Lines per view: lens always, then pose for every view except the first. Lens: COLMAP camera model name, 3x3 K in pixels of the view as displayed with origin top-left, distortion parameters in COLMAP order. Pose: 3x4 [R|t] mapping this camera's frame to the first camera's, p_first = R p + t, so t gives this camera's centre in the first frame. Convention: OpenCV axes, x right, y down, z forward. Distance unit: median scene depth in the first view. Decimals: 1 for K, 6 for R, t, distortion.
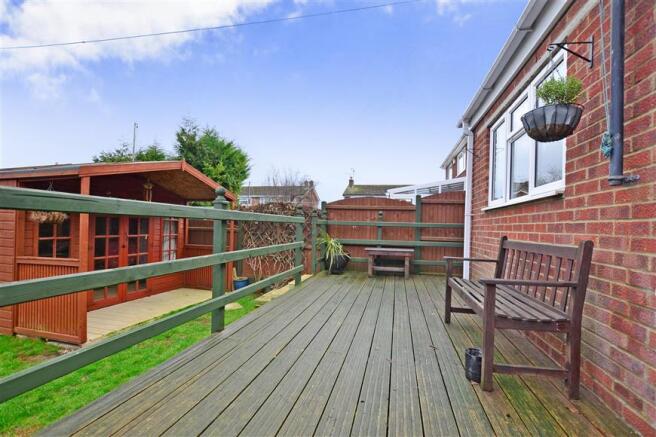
lens RADIAL K [[310.8, 0, 330.5], [0, 310.8, 229.4], [0, 0, 1]] dist [-0.003842, -0.000478]
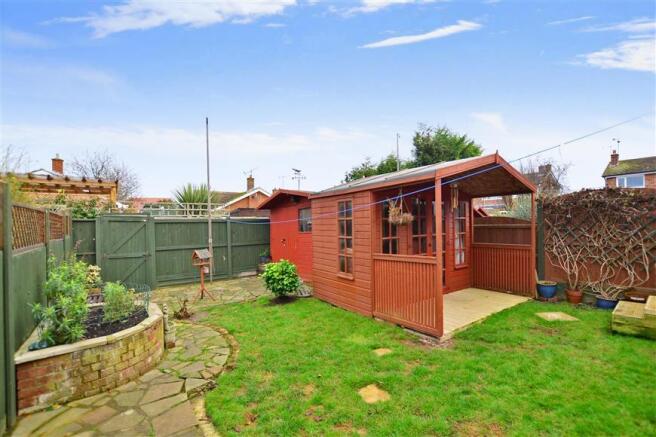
lens RADIAL K [[310.8, 0, 330.5], [0, 310.8, 229.4], [0, 0, 1]] dist [-0.003842, -0.000478]
pose [[0.775834, -0.031911, -0.630130, -0.205904], [0.035177, 0.999354, -0.007299, -0.001858], [0.629956, -0.016503, 0.776455, -0.028480]]
